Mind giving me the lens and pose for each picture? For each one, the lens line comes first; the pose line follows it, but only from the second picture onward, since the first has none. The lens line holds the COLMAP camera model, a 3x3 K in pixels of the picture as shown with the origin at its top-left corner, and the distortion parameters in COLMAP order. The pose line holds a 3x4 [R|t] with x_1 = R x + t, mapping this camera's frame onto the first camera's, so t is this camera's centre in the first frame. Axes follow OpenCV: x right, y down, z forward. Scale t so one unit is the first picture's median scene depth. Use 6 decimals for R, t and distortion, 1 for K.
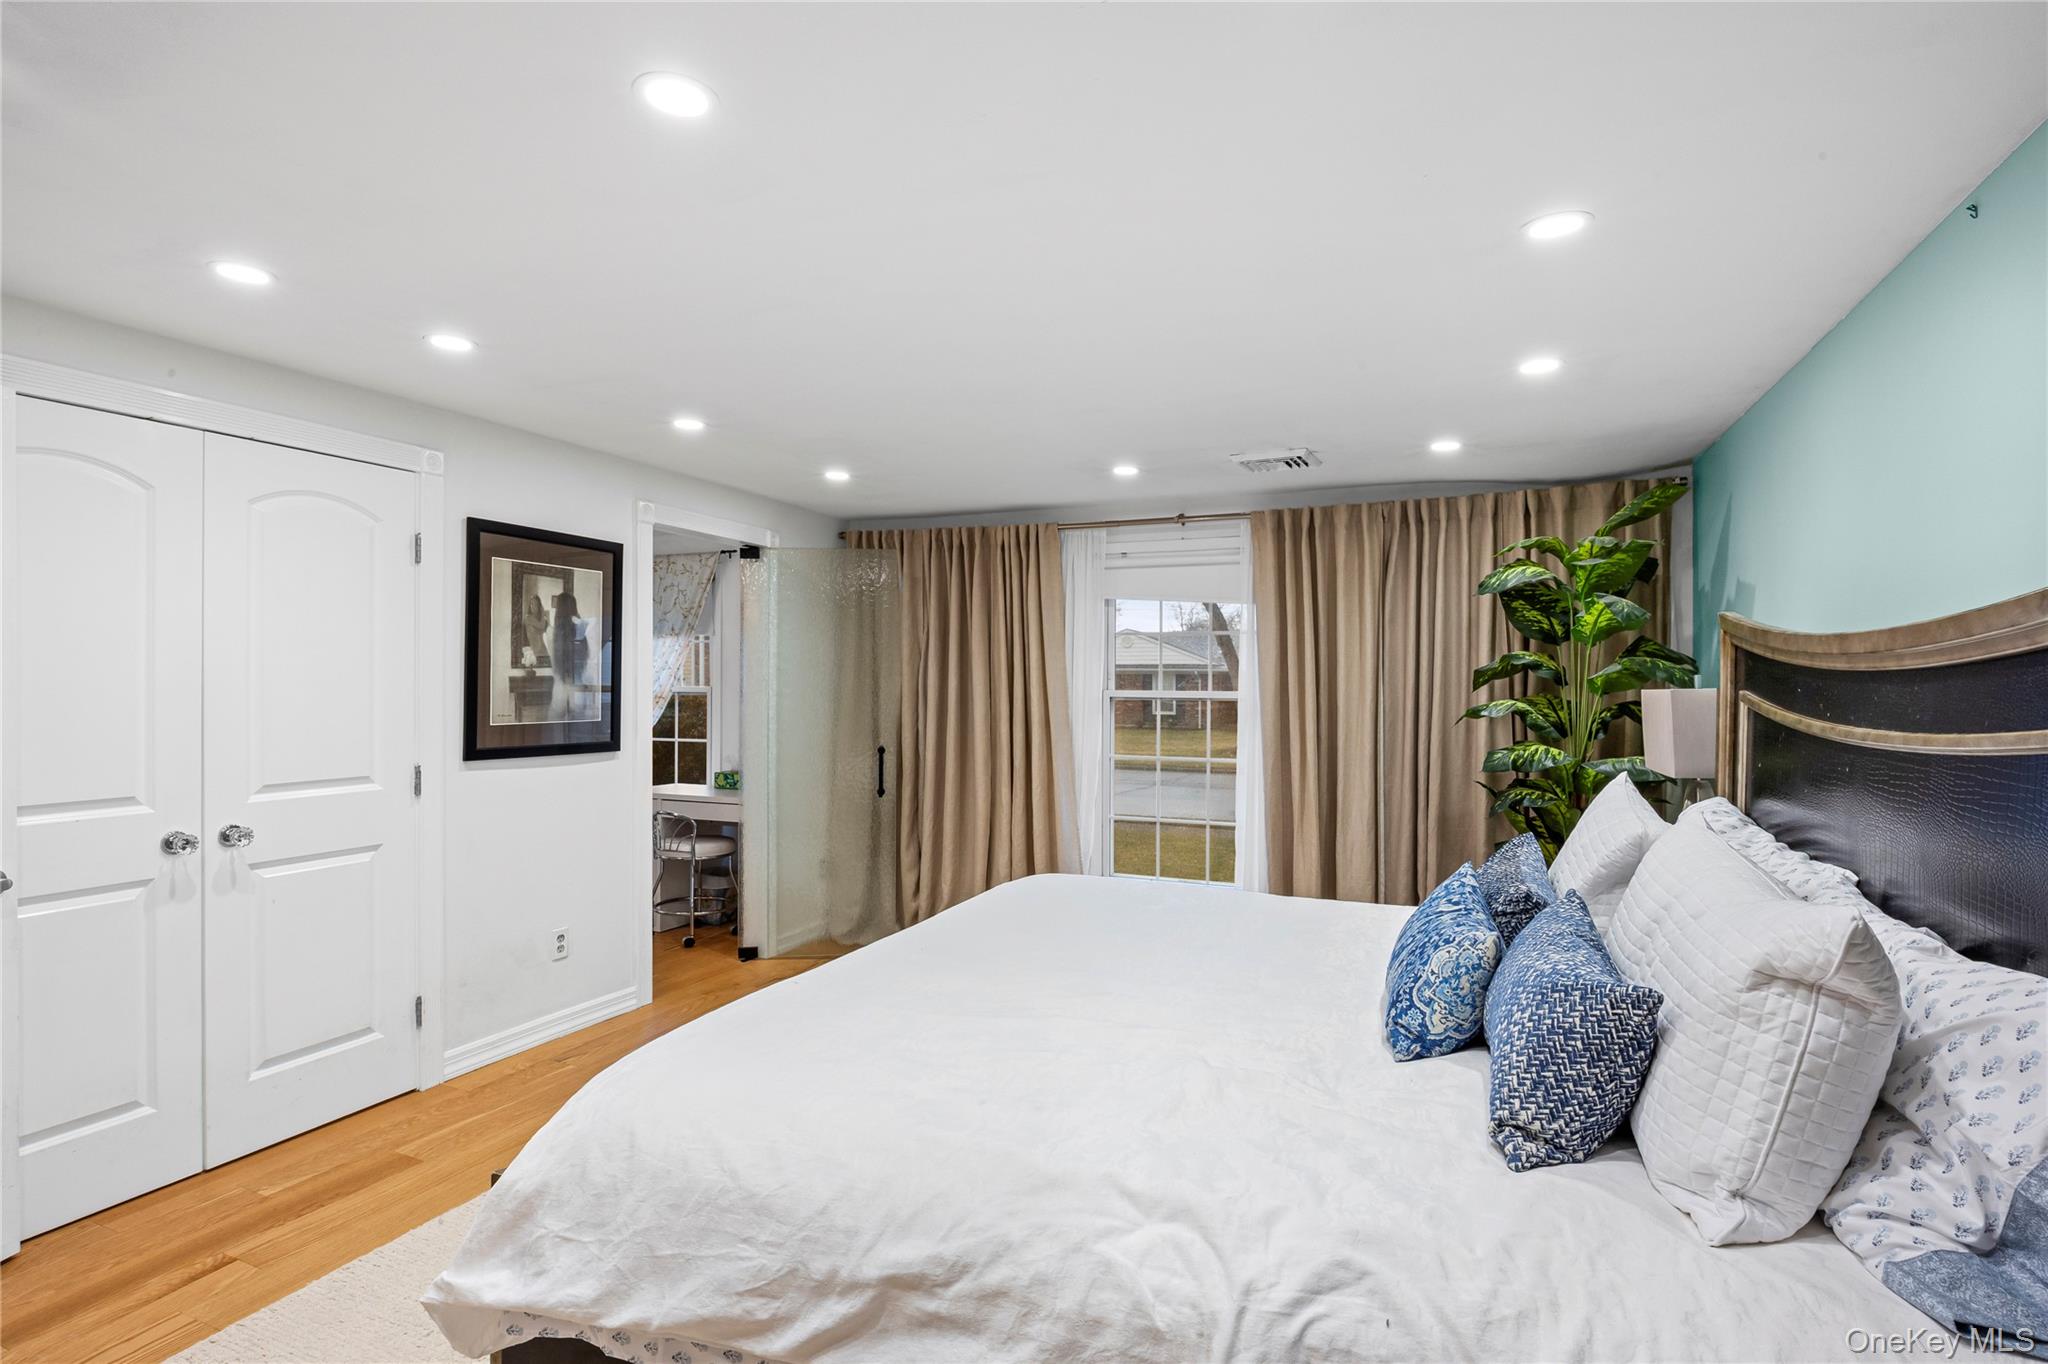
lens RADIAL K [[1054.7, 0, 1022.9], [0, 1054.7, 686.8], [0, 0, 1]] dist [-0.002162, -0.000107]
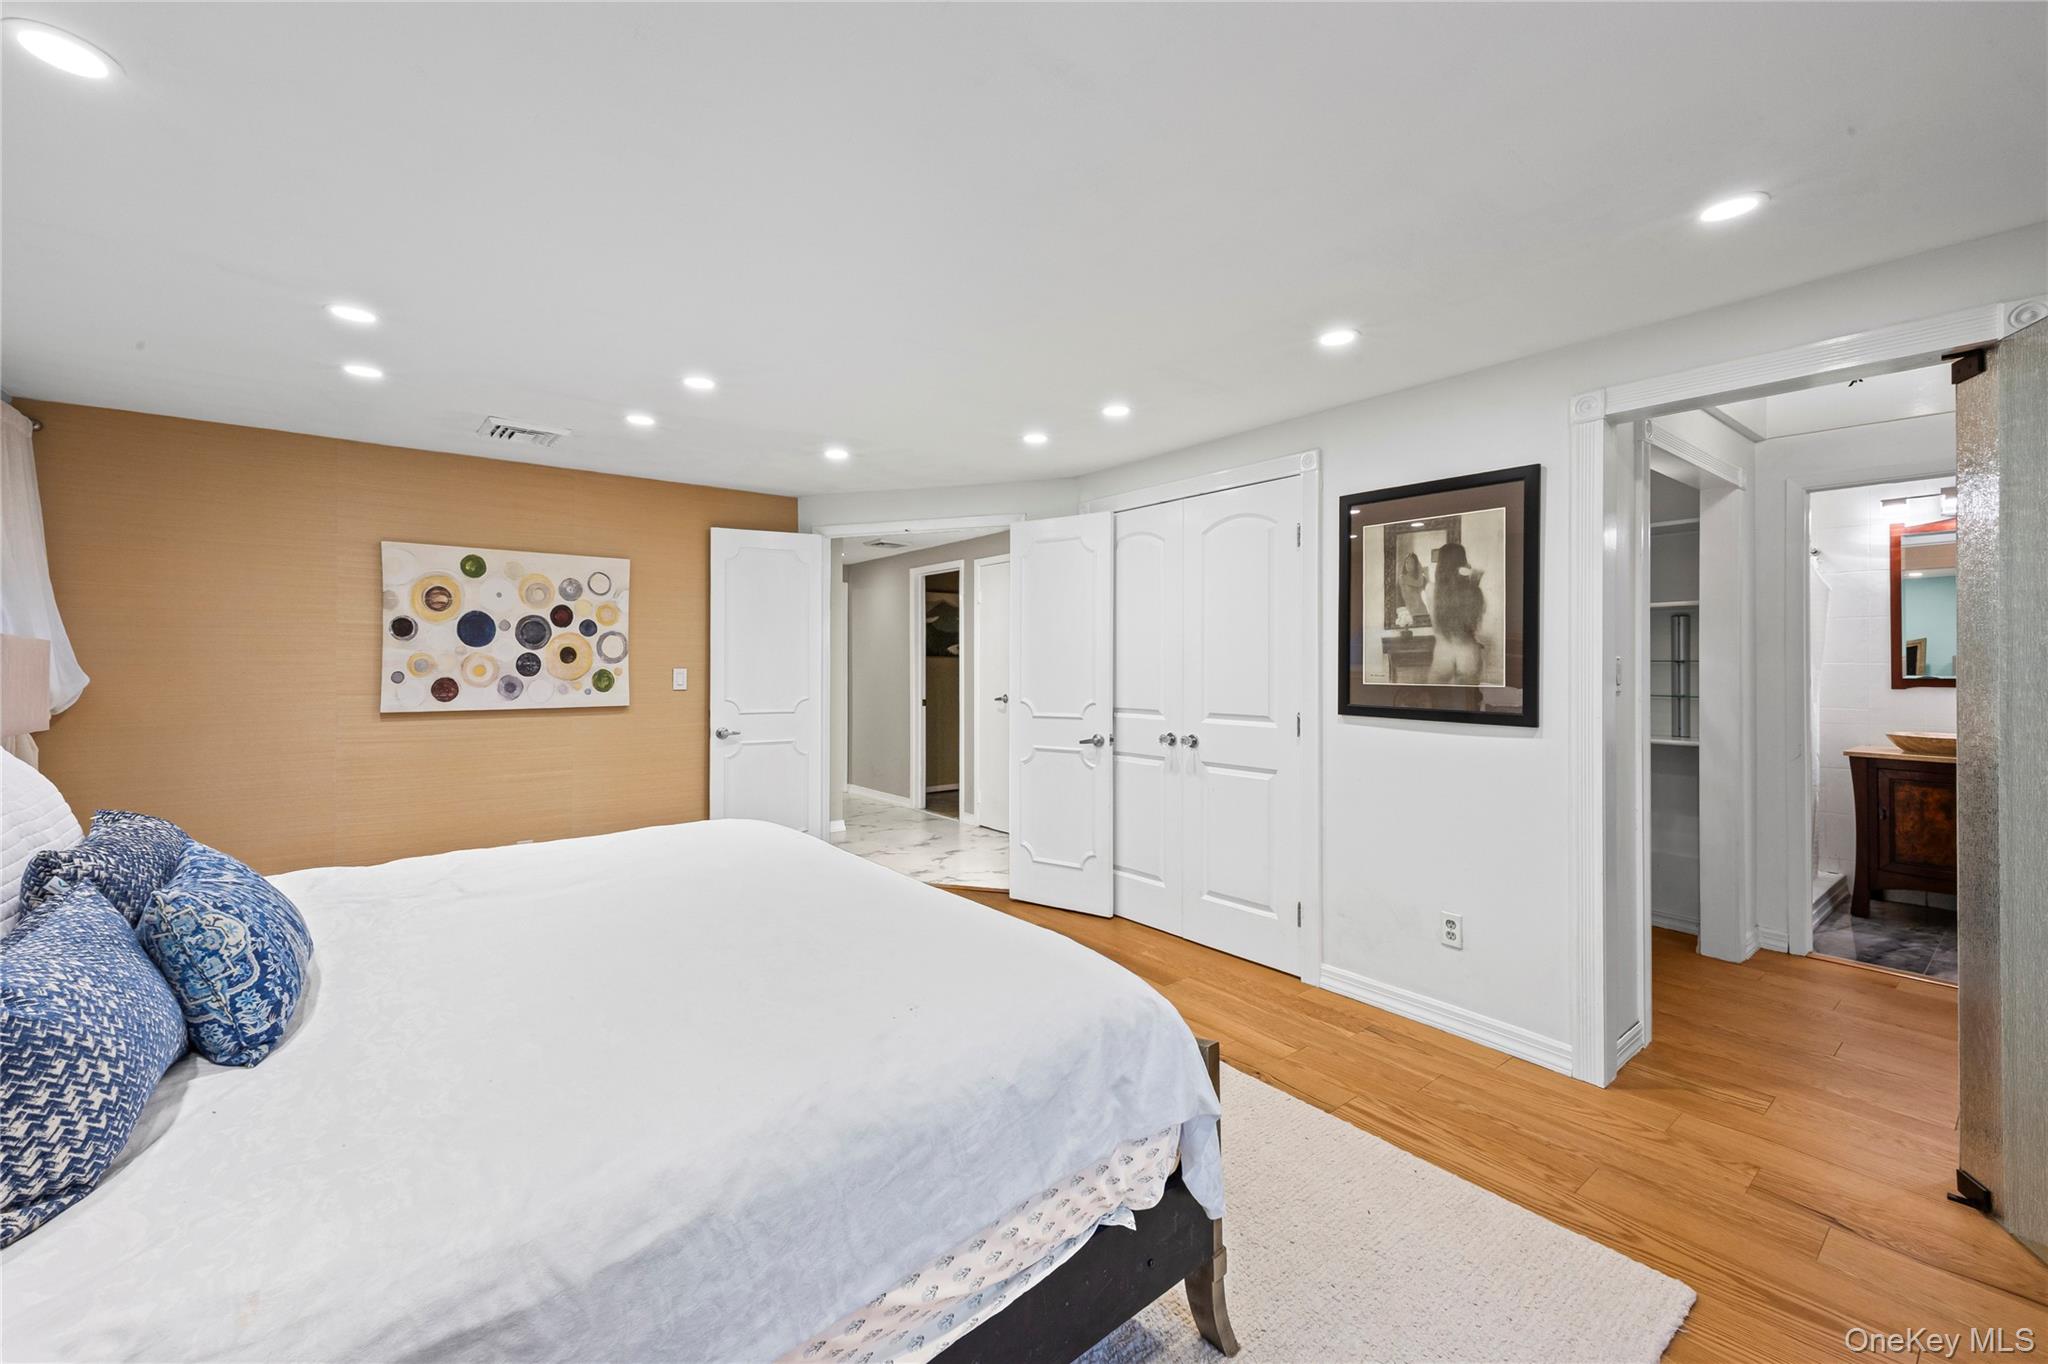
lens RADIAL K [[833.2, 0, 1003.9], [0, 833.2, 650.5], [0, 0, 1]] dist [0.000428, 0.000028]
pose [[-0.497627, -0.012923, -0.867295, 0.395042], [-0.004993, 0.999915, -0.012034, 0.014167], [0.867377, -0.001658, -0.497649, 1.069121]]
